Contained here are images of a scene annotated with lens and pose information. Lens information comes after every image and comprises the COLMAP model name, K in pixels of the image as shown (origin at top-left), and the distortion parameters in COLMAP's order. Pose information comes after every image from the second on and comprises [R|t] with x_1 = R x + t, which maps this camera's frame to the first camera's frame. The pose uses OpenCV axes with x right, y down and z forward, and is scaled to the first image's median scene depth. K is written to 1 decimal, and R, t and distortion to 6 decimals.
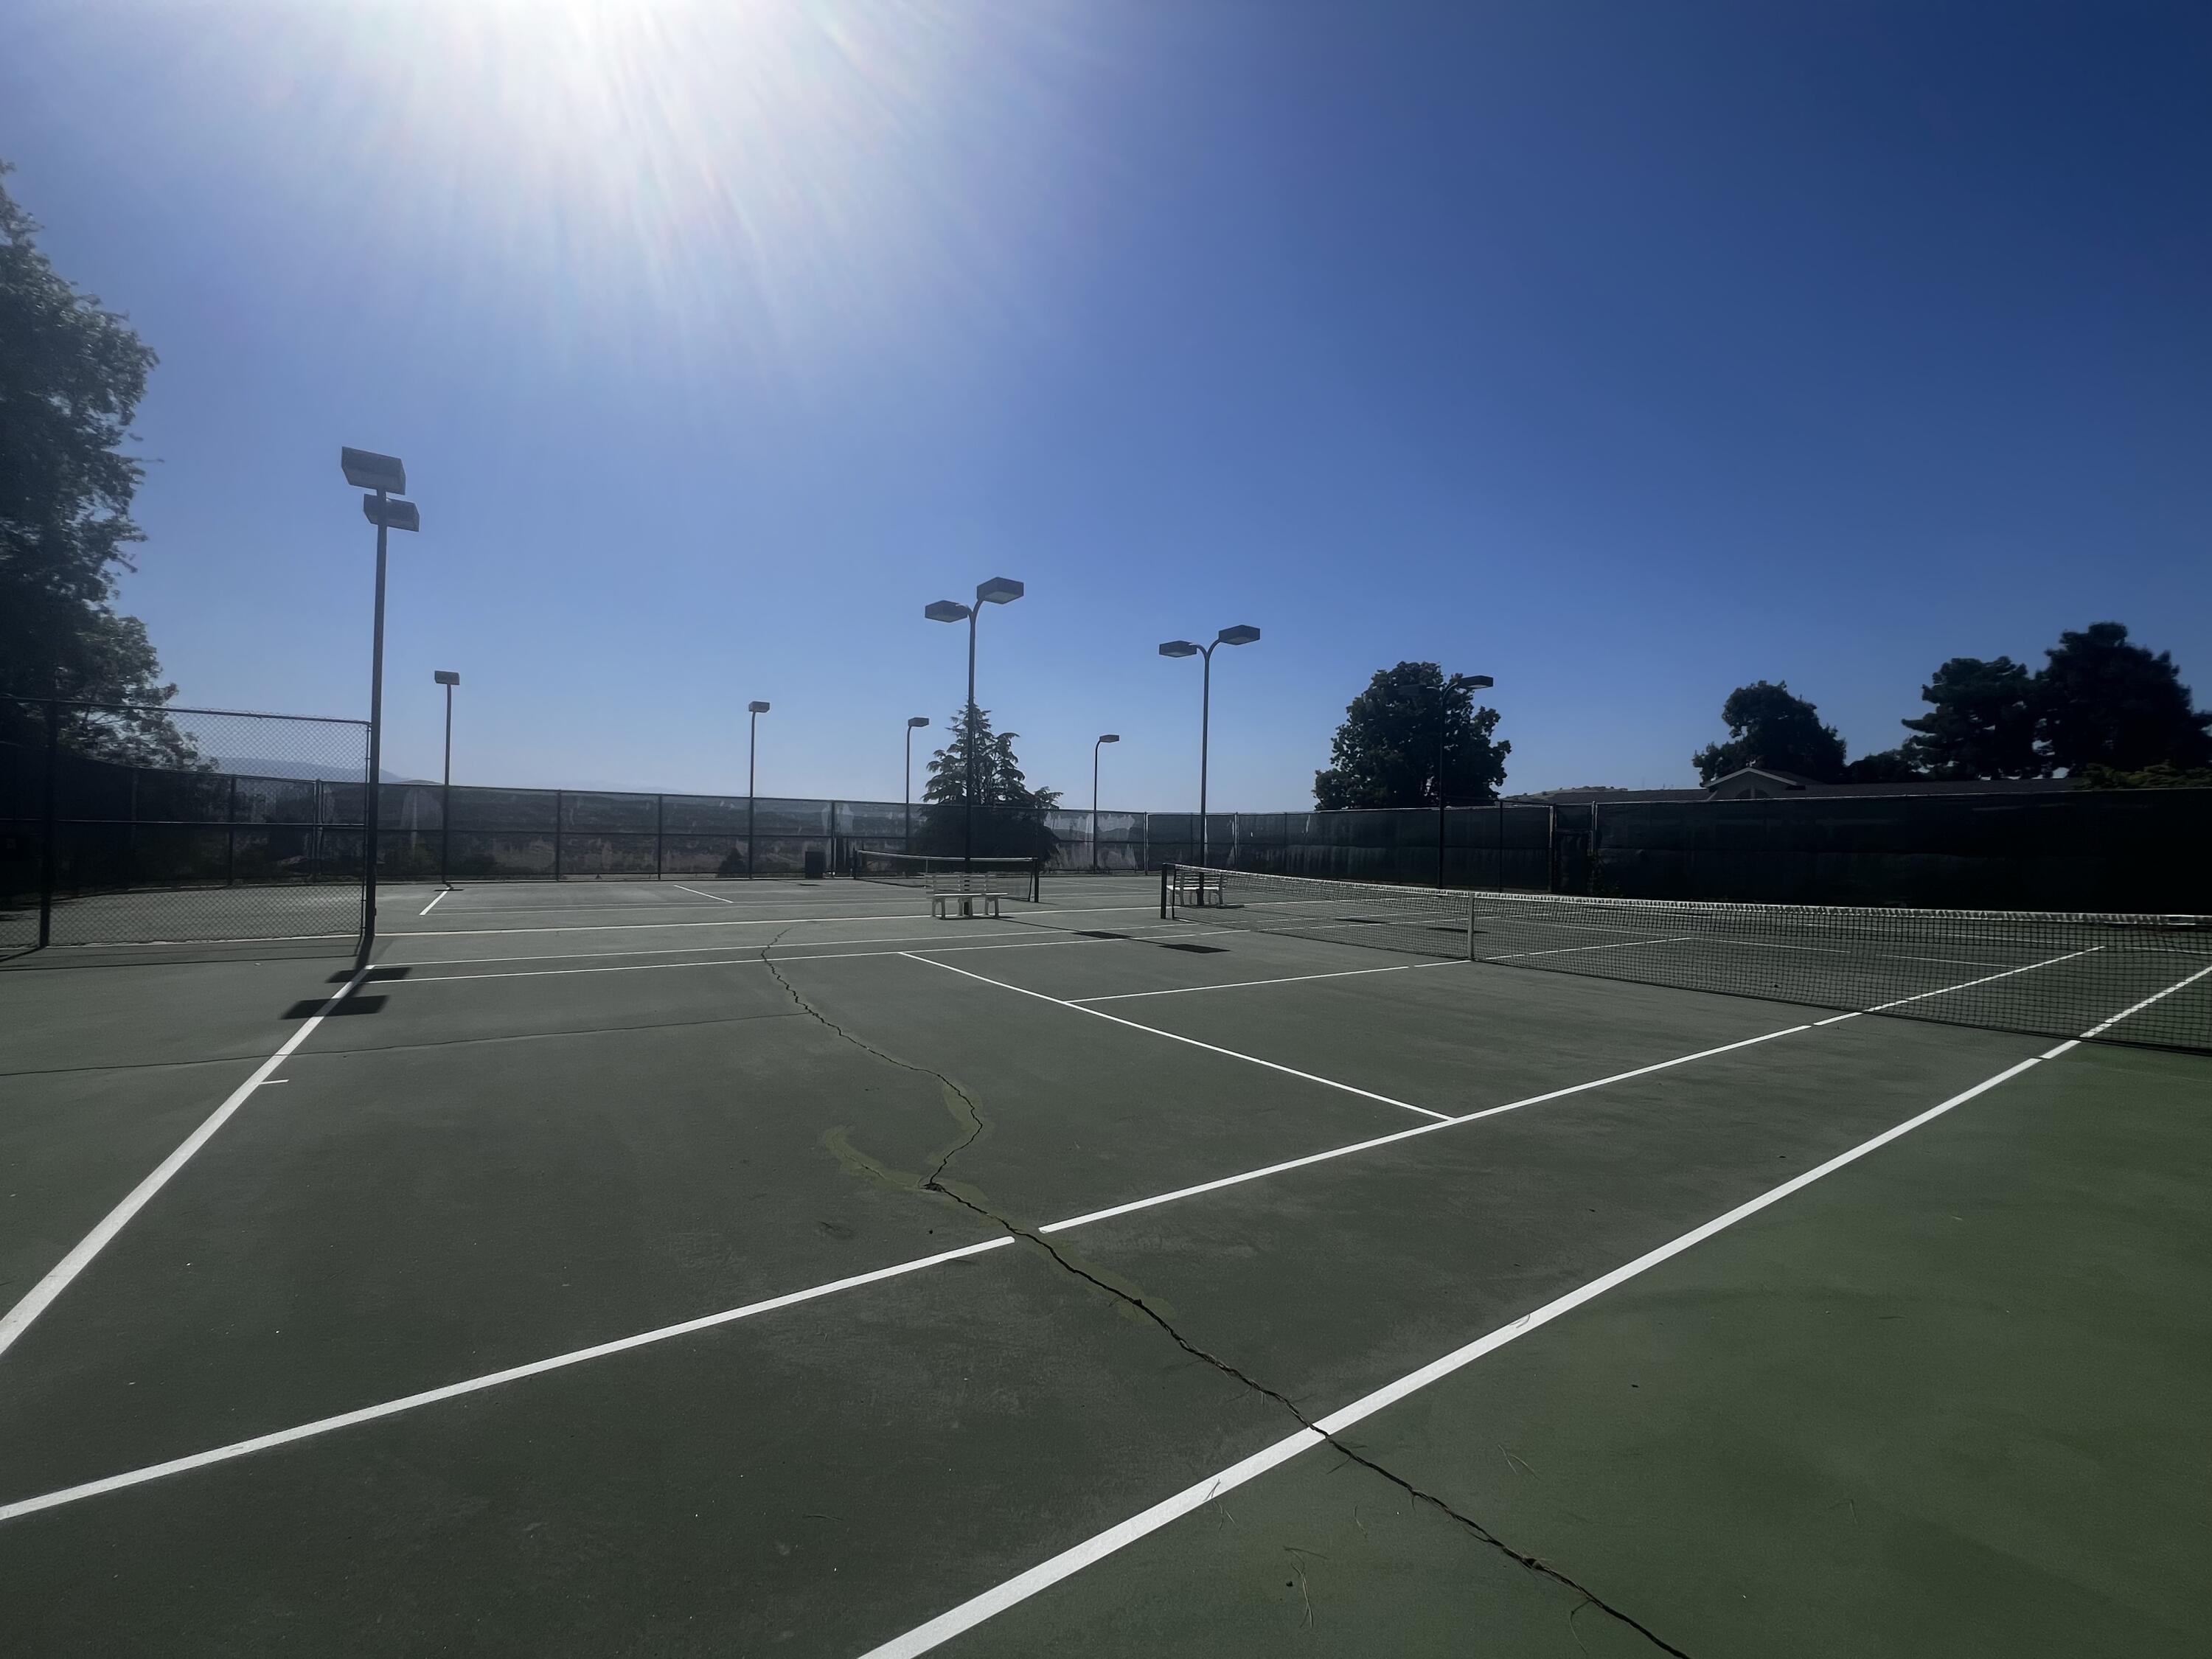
lens RADIAL K [[886.2, 0, 1106.1], [0, 886.2, 827.8], [0, 0, 1]] dist [-0.003572, 0.000066]
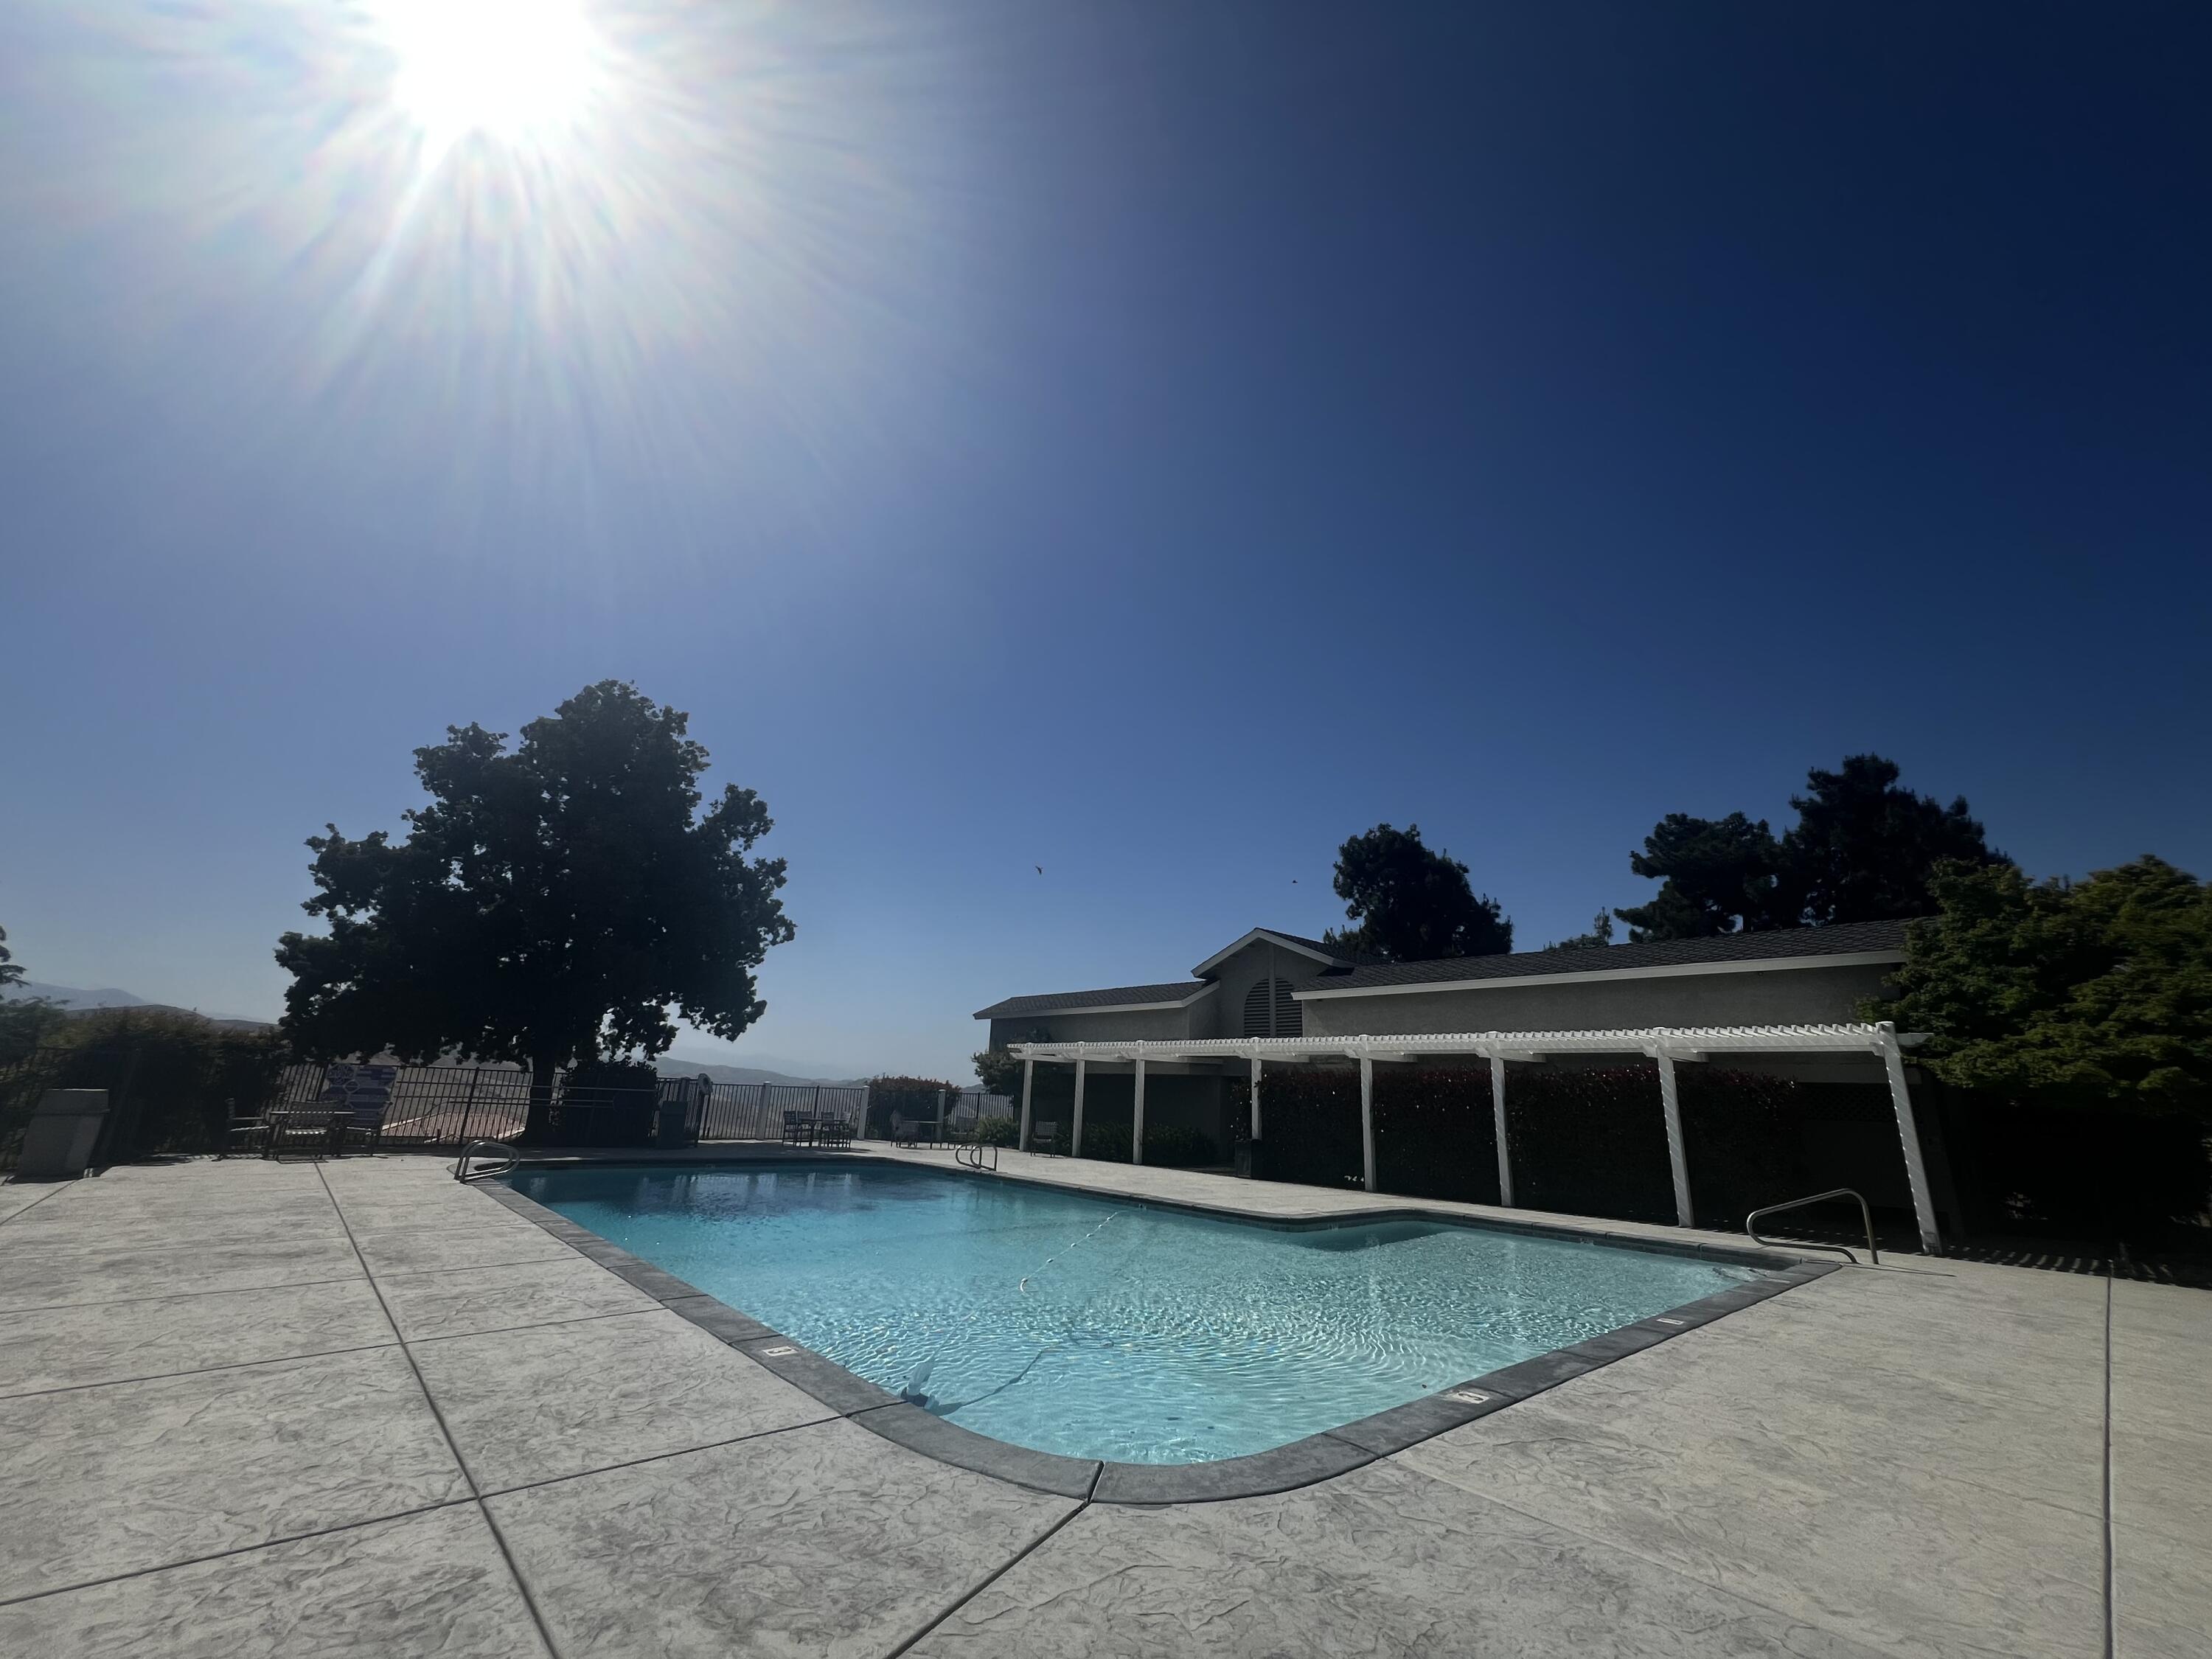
lens RADIAL K [[886.2, 0, 1113.4], [0, 886.2, 832.6], [0, 0, 1]] dist [-0.003572, 0.000066]
pose [[0.988397, 0.063248, 0.138095, 0.489041], [-0.022602, 0.960301, -0.278048, 0.010816], [-0.150199, 0.271701, 0.950589, 0.467872]]
